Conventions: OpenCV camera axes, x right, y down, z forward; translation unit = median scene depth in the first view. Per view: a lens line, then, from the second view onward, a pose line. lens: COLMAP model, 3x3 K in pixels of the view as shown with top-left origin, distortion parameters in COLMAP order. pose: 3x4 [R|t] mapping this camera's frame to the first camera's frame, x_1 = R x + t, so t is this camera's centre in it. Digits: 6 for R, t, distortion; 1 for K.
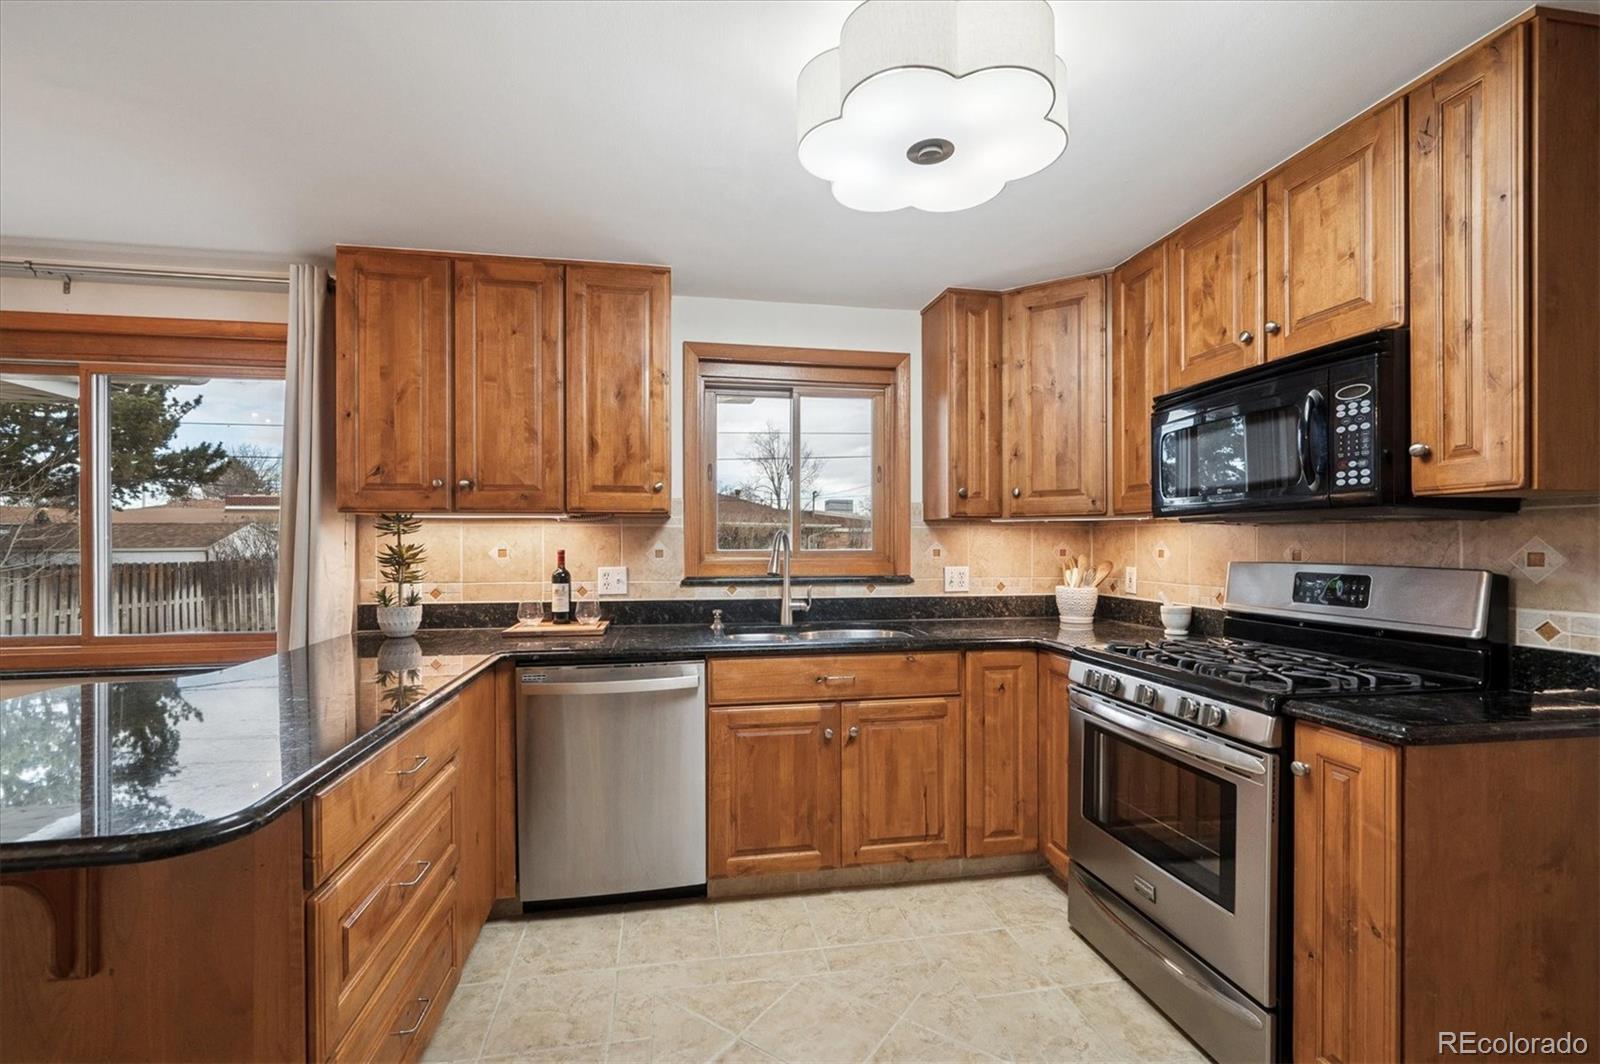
lens RADIAL K [[698.7, 0, 794.6], [0, 698.7, 544.8], [0, 0, 1]] dist [-0.000246, -0.000347]
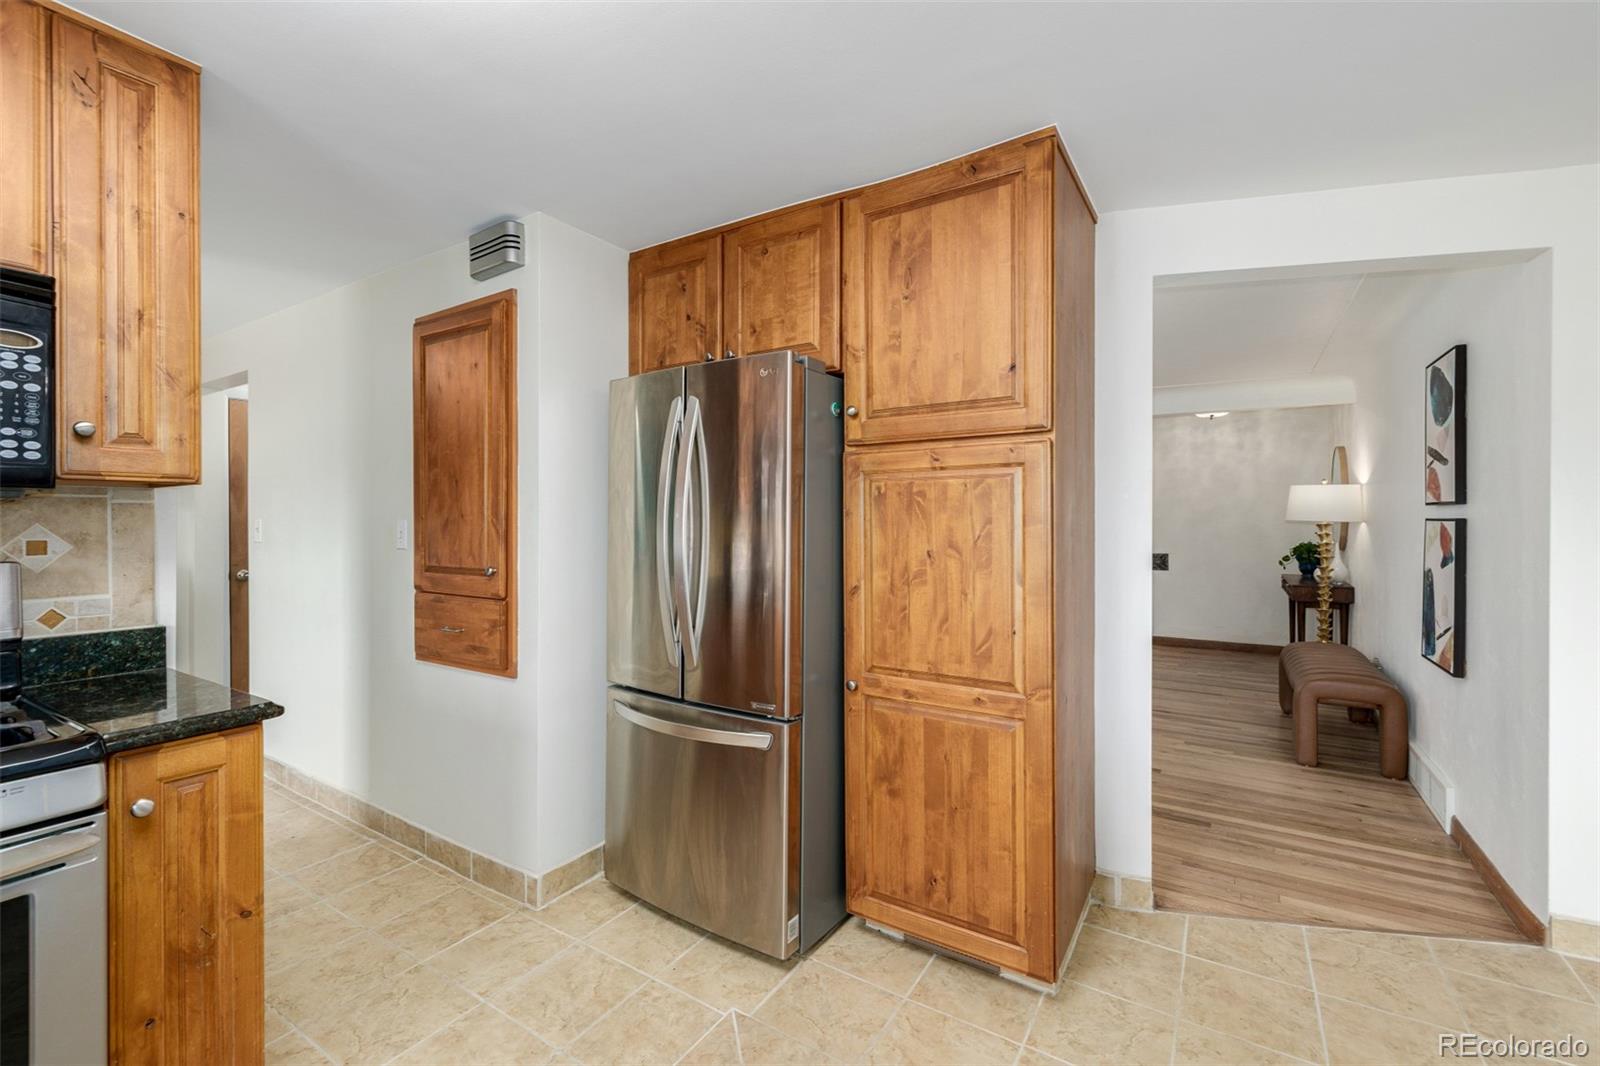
lens RADIAL K [[678.4, 0, 796.0], [0, 678.4, 519.8], [0, 0, 1]] dist [-0.000579, -0.000001]
pose [[-0.736822, -0.000824, 0.676086, -0.225646], [0.001912, 0.999993, 0.003302, -0.012219], [-0.676084, 0.003726, -0.736815, 0.622509]]
